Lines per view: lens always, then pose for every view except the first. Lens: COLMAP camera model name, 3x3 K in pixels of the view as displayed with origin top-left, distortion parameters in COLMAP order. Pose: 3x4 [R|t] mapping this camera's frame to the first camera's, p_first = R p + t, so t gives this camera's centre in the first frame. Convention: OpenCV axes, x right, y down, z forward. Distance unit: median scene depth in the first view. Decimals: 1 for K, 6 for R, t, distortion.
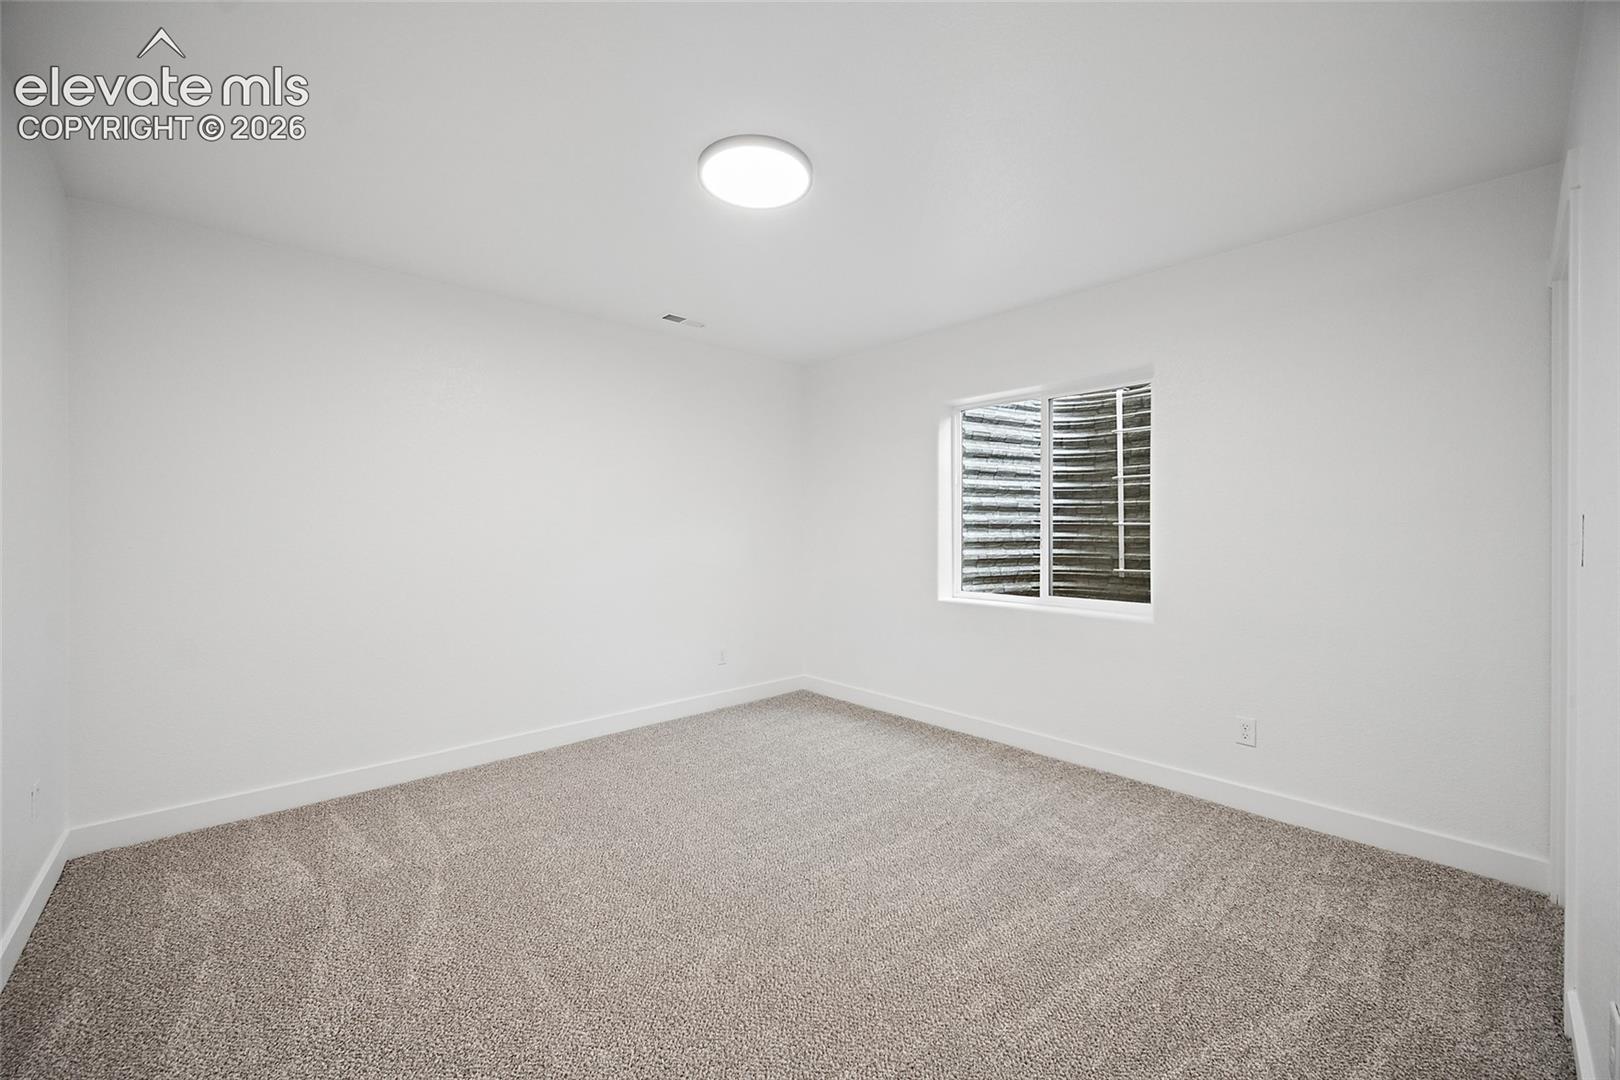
lens RADIAL K [[643.1, 0, 803.8], [0, 643.1, 530.1], [0, 0, 1]] dist [-0.000417, 0.000801]
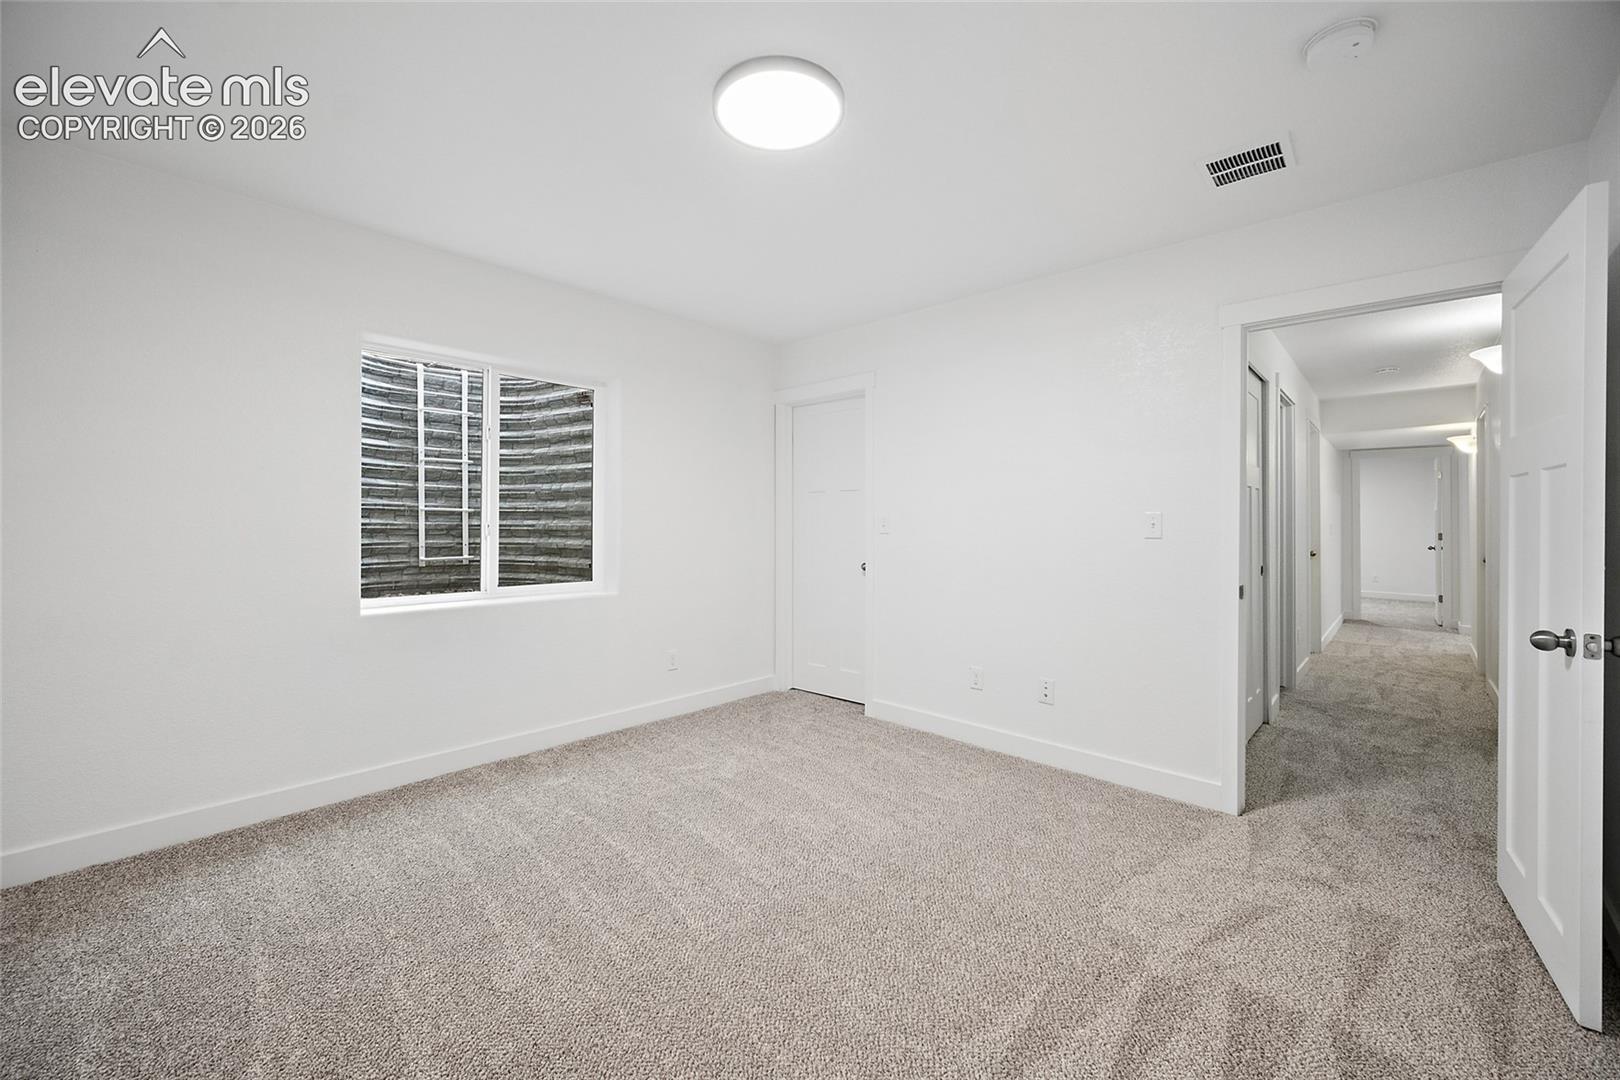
lens RADIAL K [[643.1, 0, 803.8], [0, 643.1, 530.1], [0, 0, 1]] dist [-0.000417, 0.000801]
pose [[-0.091635, -0.017524, 0.995638, -0.480701], [-0.012546, 0.999786, 0.016442, -0.001430], [-0.995714, -0.010984, -0.091835, 0.537043]]
